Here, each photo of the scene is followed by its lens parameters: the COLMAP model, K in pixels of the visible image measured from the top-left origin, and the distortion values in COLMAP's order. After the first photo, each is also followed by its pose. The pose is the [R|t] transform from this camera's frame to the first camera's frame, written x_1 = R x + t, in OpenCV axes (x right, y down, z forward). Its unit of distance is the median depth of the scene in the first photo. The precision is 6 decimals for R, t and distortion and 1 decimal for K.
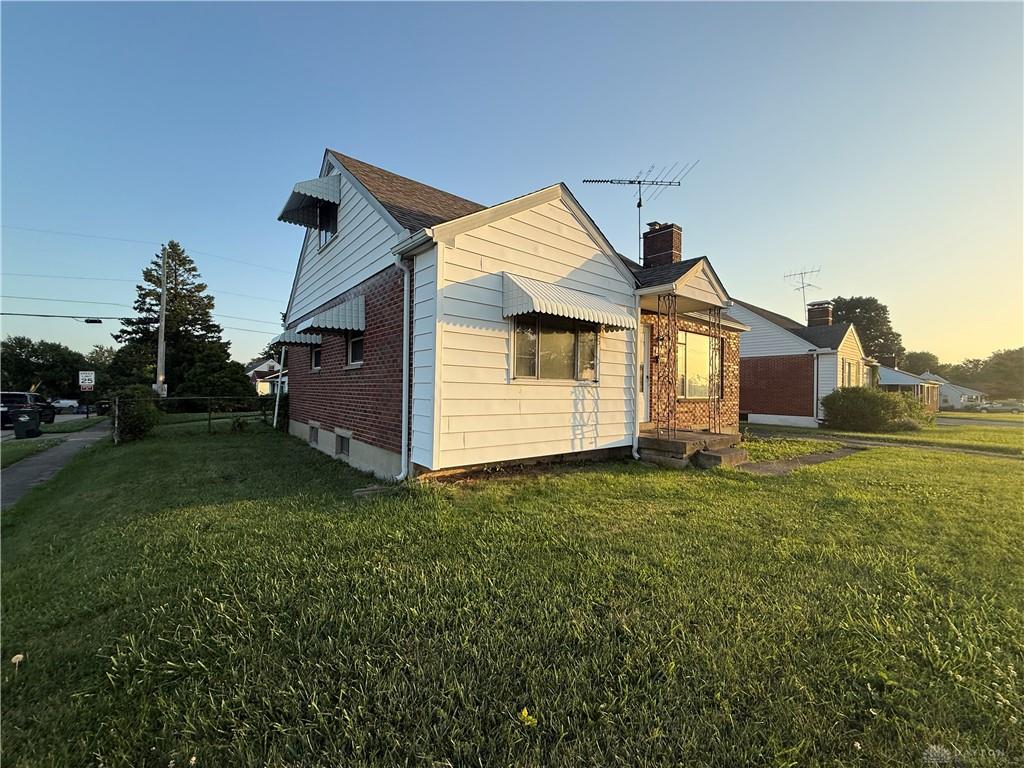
lens RADIAL K [[407.6, 0, 512.0], [0, 407.6, 384.0], [0, 0, 1]] dist [0.000733, 0.000110]
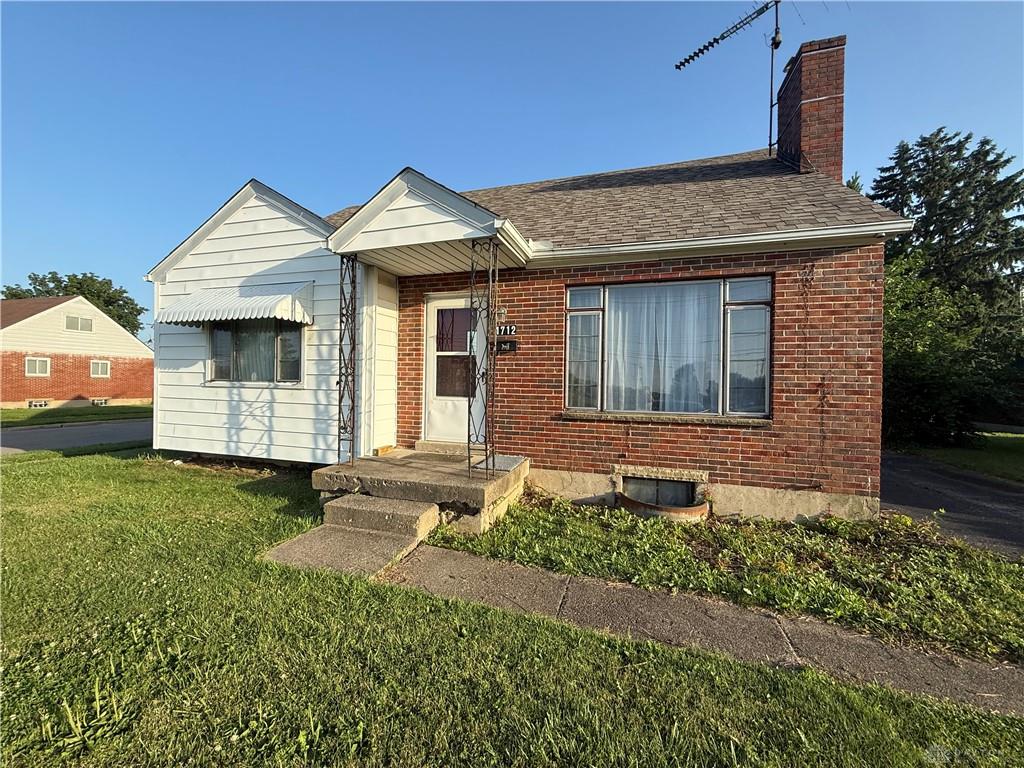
lens RADIAL K [[405.8, 0, 512.0], [0, 405.8, 384.0], [0, 0, 1]] dist [-0.001474, -0.000036]
pose [[0.553358, -0.004543, -0.832931, 0.464277], [0.002986, 0.999990, -0.003471, 0.000402], [0.832938, -0.000567, 0.553366, 0.357313]]
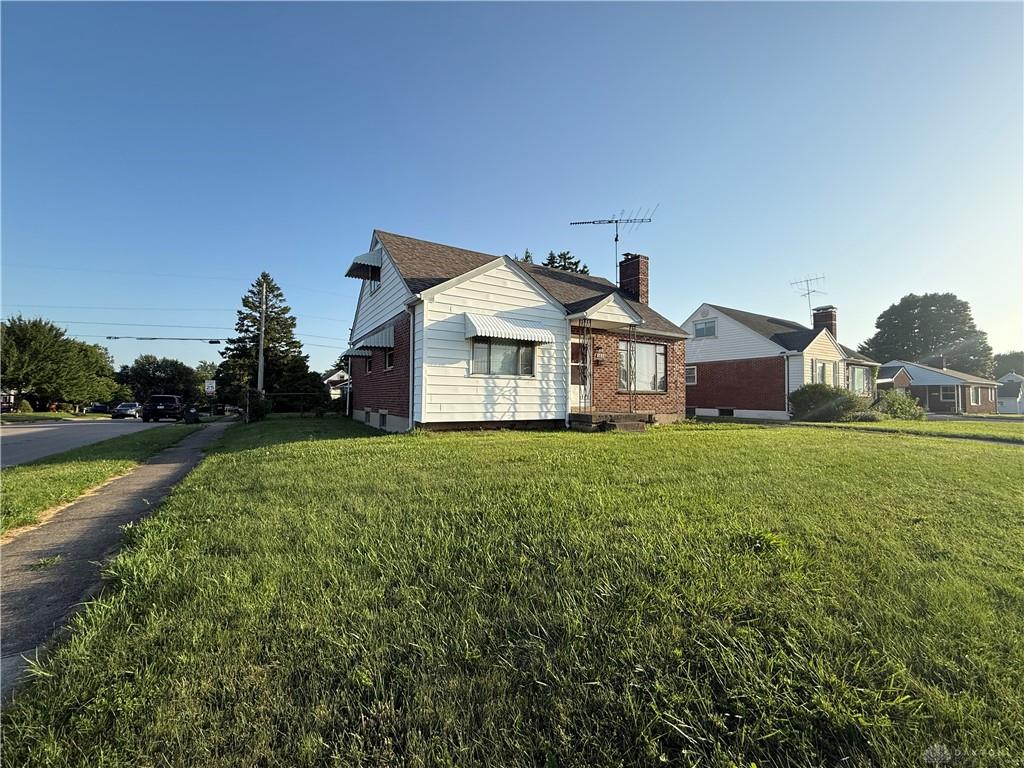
lens RADIAL K [[405.8, 0, 512.0], [0, 405.8, 384.0], [0, 0, 1]] dist [-0.001474, -0.000036]
pose [[0.990717, -0.011157, -0.135484, 0.132760], [0.008393, 0.999745, -0.020955, 0.022090], [0.135683, 0.019623, 0.990558, -0.221515]]
